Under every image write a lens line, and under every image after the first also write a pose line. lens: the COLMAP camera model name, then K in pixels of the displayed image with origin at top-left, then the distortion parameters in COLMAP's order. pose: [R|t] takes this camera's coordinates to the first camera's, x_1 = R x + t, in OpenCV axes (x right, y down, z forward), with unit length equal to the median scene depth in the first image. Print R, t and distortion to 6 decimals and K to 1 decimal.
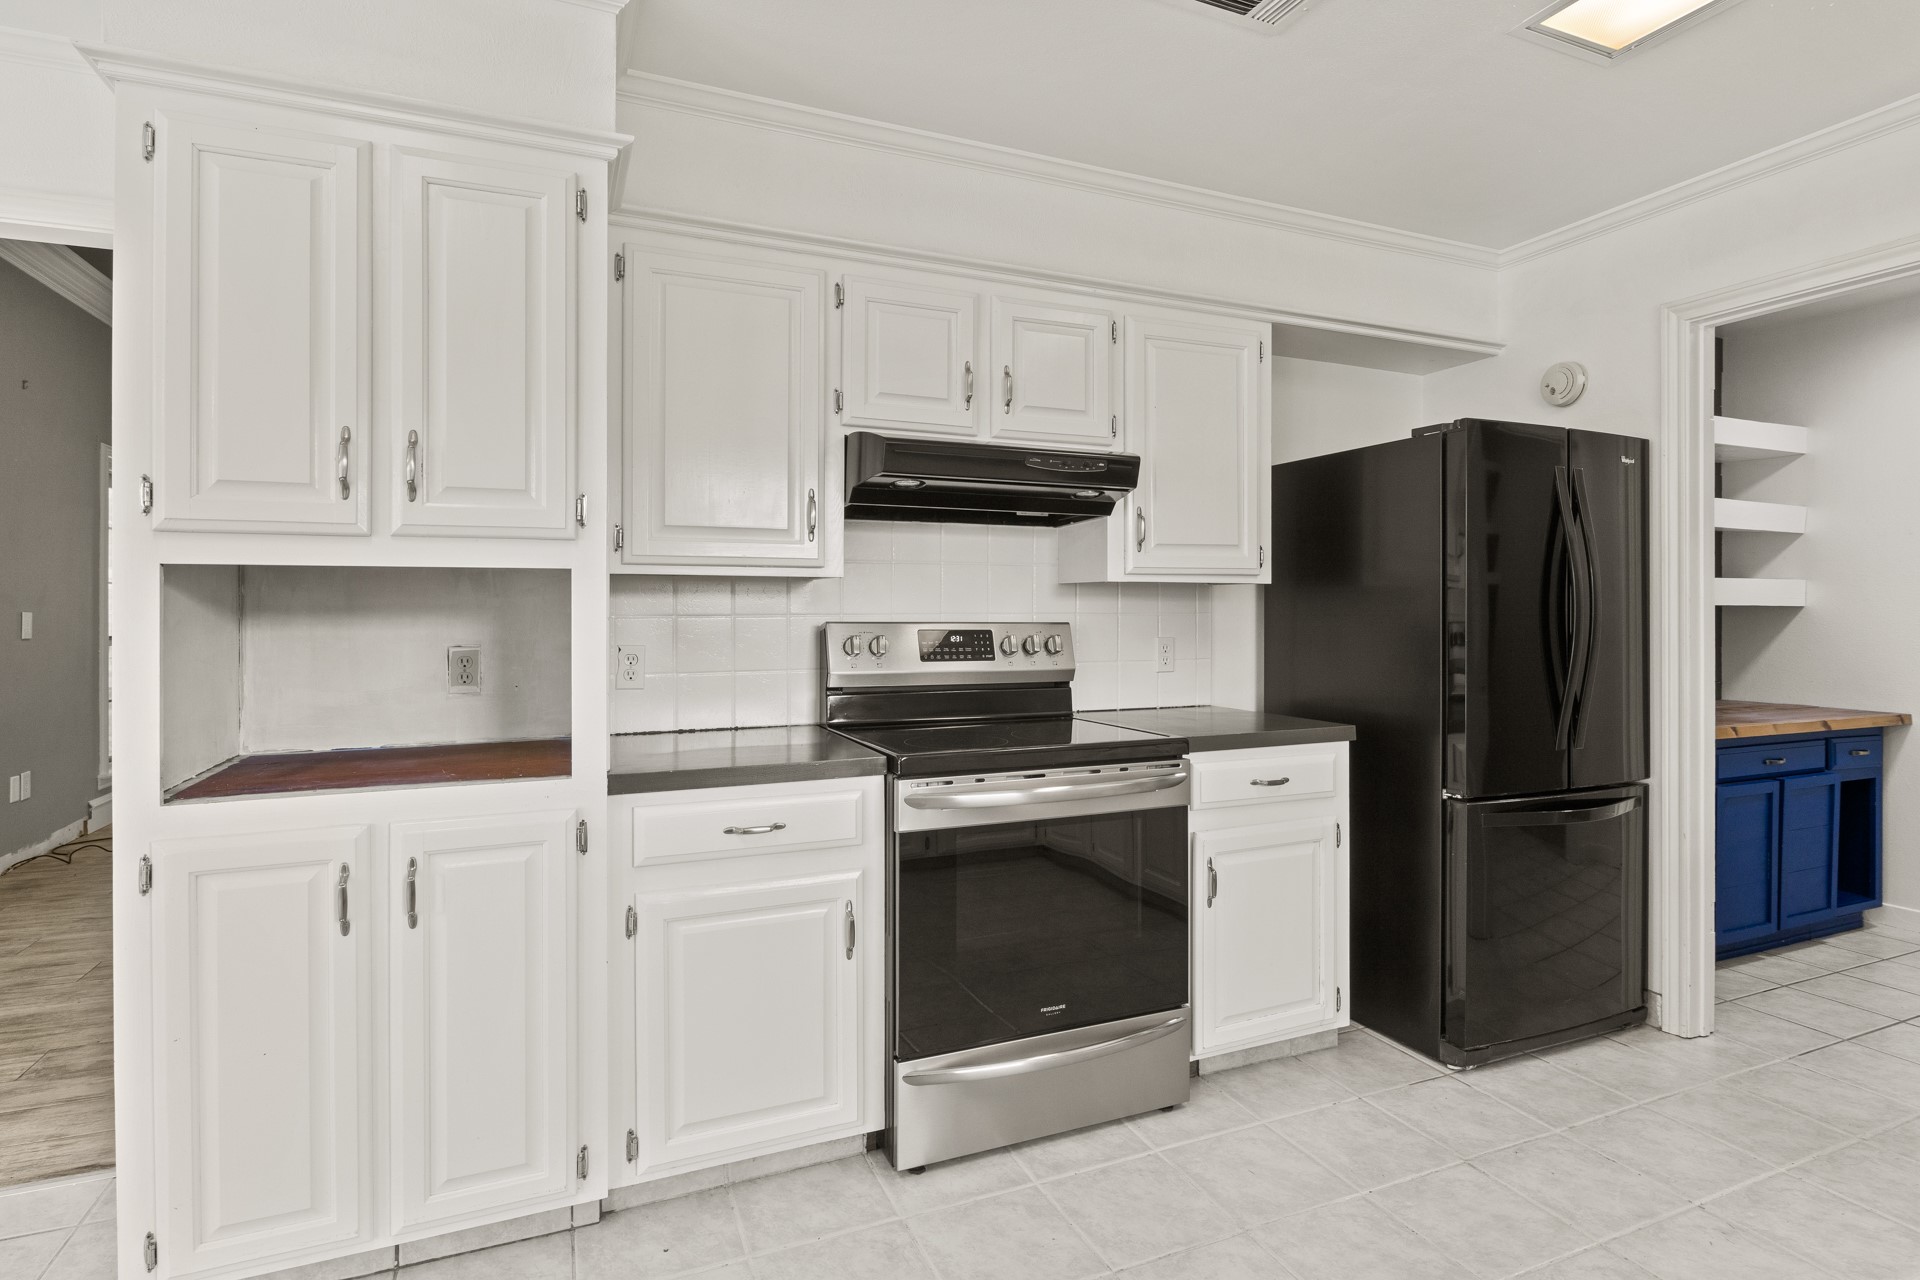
lens RADIAL K [[966.9, 0, 960.4], [0, 966.9, 605.9], [0, 0, 1]] dist [-0.005421, -0.000191]
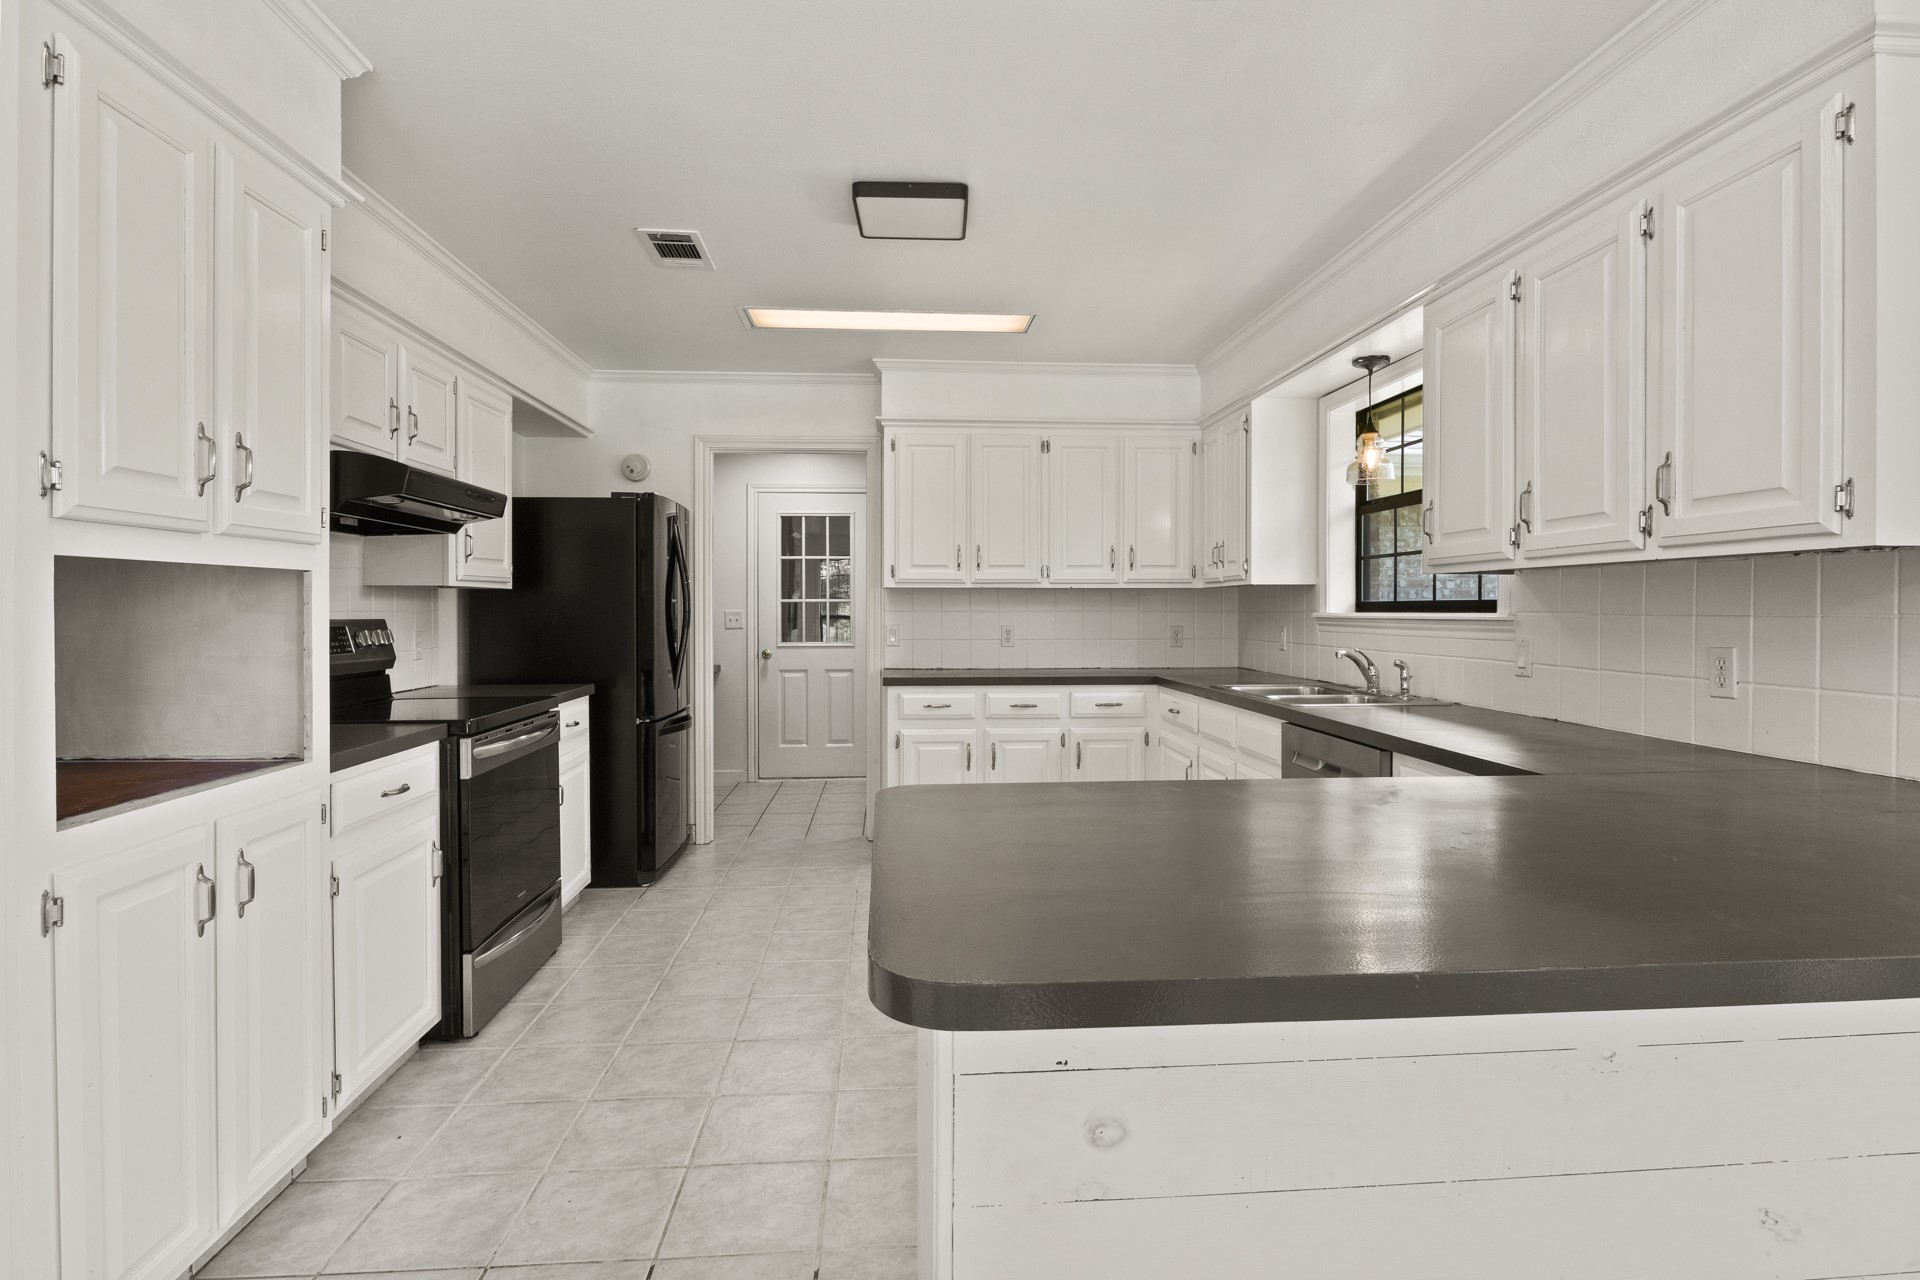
lens RADIAL K [[964.2, 0, 960.2], [0, 964.2, 615.8], [0, 0, 1]] dist [-0.001256, -0.000560]
pose [[0.323005, -0.007790, 0.946365, -0.840951], [-0.004459, 0.999942, 0.009753, -0.000944], [-0.946387, -0.007370, 0.322952, -0.036493]]
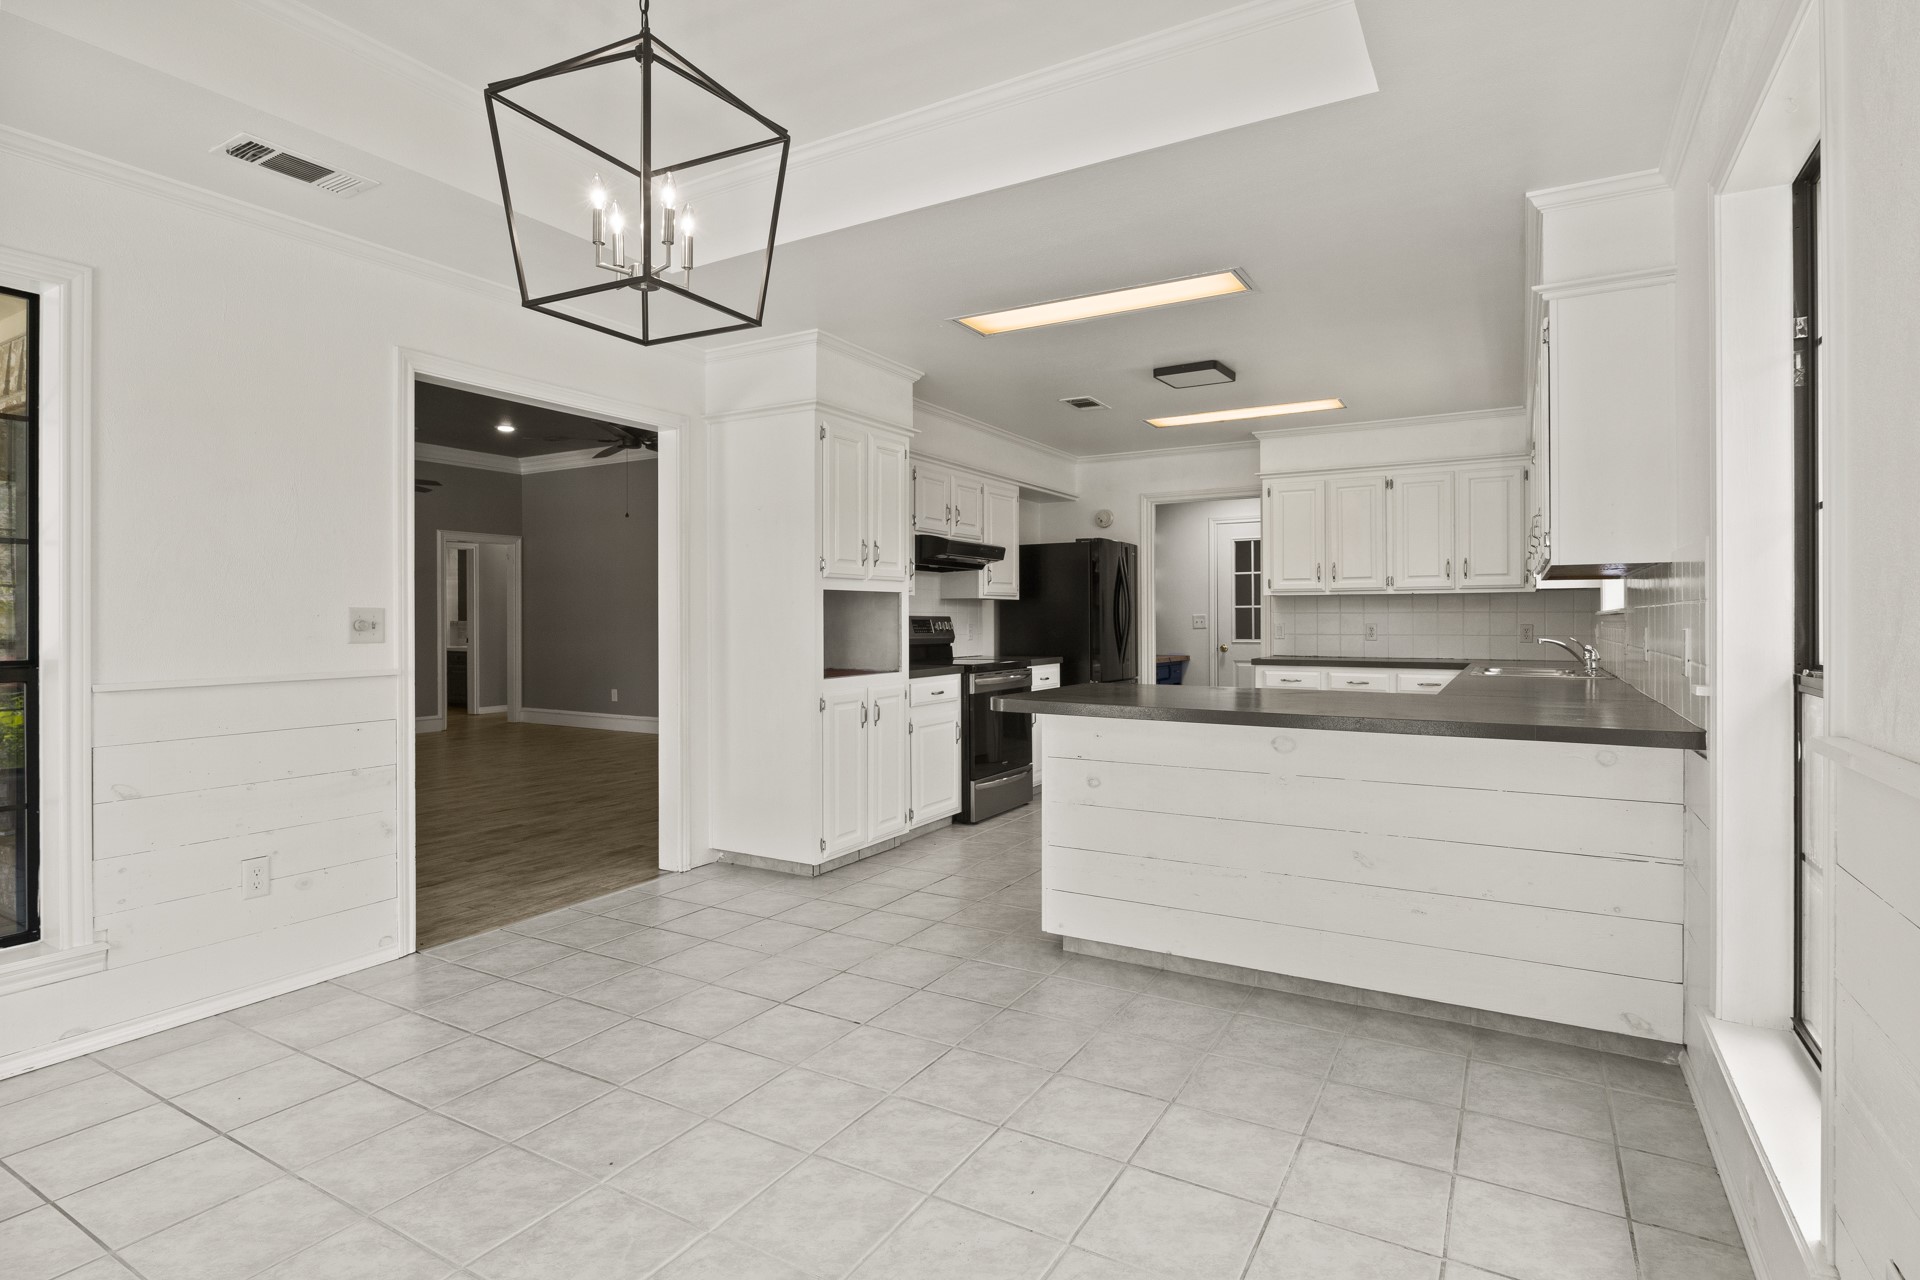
lens RADIAL K [[964.2, 0, 960.2], [0, 964.2, 615.8], [0, 0, 1]] dist [-0.001256, -0.000560]
pose [[0.802776, 0.001099, 0.596280, -1.289936], [-0.001336, 0.999999, -0.000045, 0.017863], [-0.596280, -0.000760, 0.802776, -0.845217]]
